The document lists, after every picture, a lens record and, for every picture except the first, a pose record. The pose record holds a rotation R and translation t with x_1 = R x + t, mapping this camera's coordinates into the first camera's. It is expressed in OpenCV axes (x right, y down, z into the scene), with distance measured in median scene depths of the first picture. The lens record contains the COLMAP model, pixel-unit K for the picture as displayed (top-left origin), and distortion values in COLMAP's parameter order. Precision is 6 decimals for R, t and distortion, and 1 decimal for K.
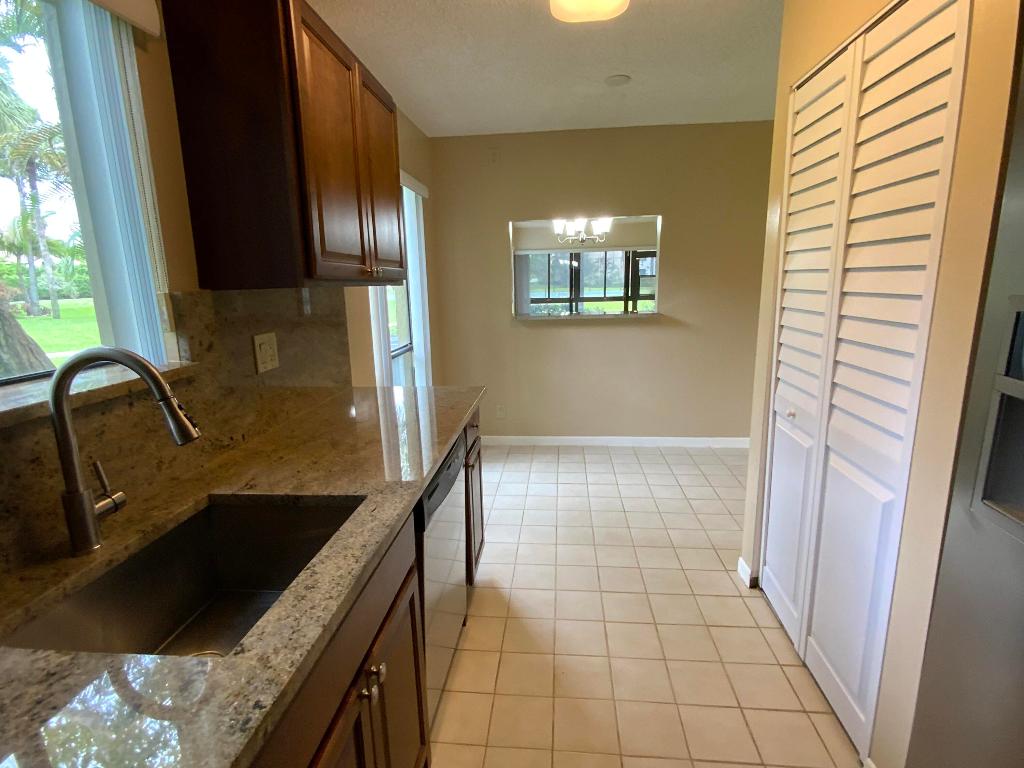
lens RADIAL K [[519.7, 0, 511.5], [0, 519.7, 385.9], [0, 0, 1]] dist [0.003391, 0.005152]
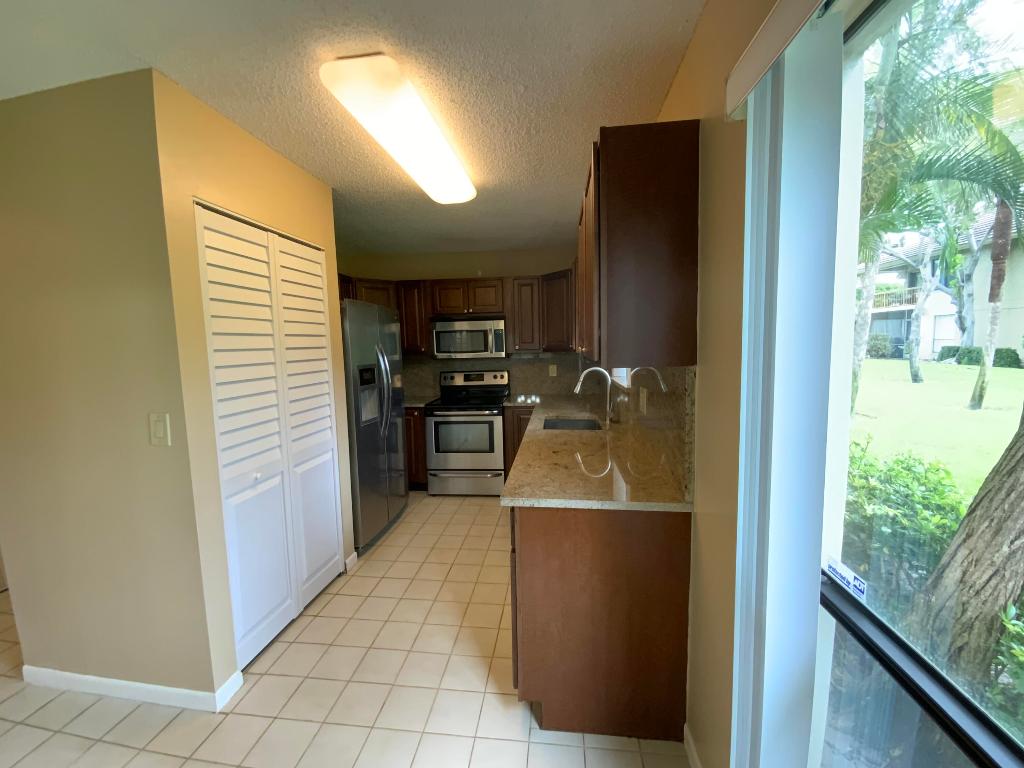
lens RADIAL K [[417.9, 0, 504.4], [0, 417.9, 378.1], [0, 0, 1]] dist [0.005481, -0.009168]
pose [[-0.998025, 0.042754, 0.046033, -0.103886], [0.054095, 0.957415, 0.283603, -0.391276], [-0.031948, 0.285533, -0.957836, 1.742919]]
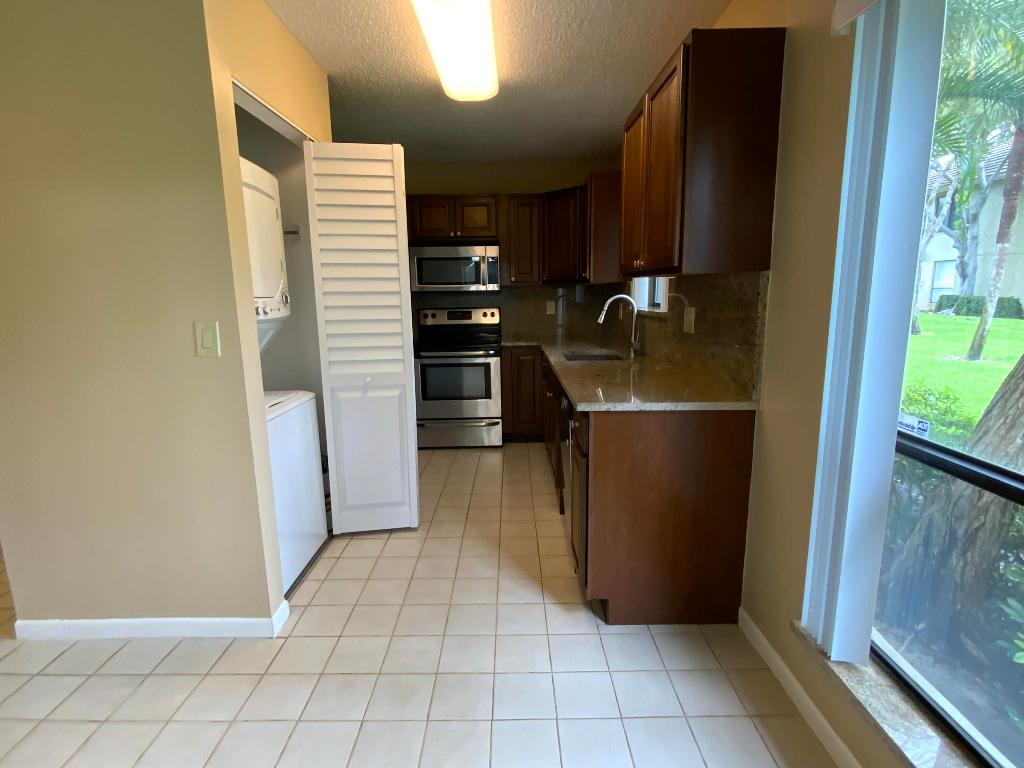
lens RADIAL K [[519.7, 0, 505.3], [0, 519.7, 375.6], [0, 0, 1]] dist [0.003391, 0.005152]
pose [[-0.996039, 0.048528, -0.074503, 0.133824], [0.018465, 0.932551, 0.360565, -0.366897], [0.086976, 0.357761, -0.929754, 1.929471]]
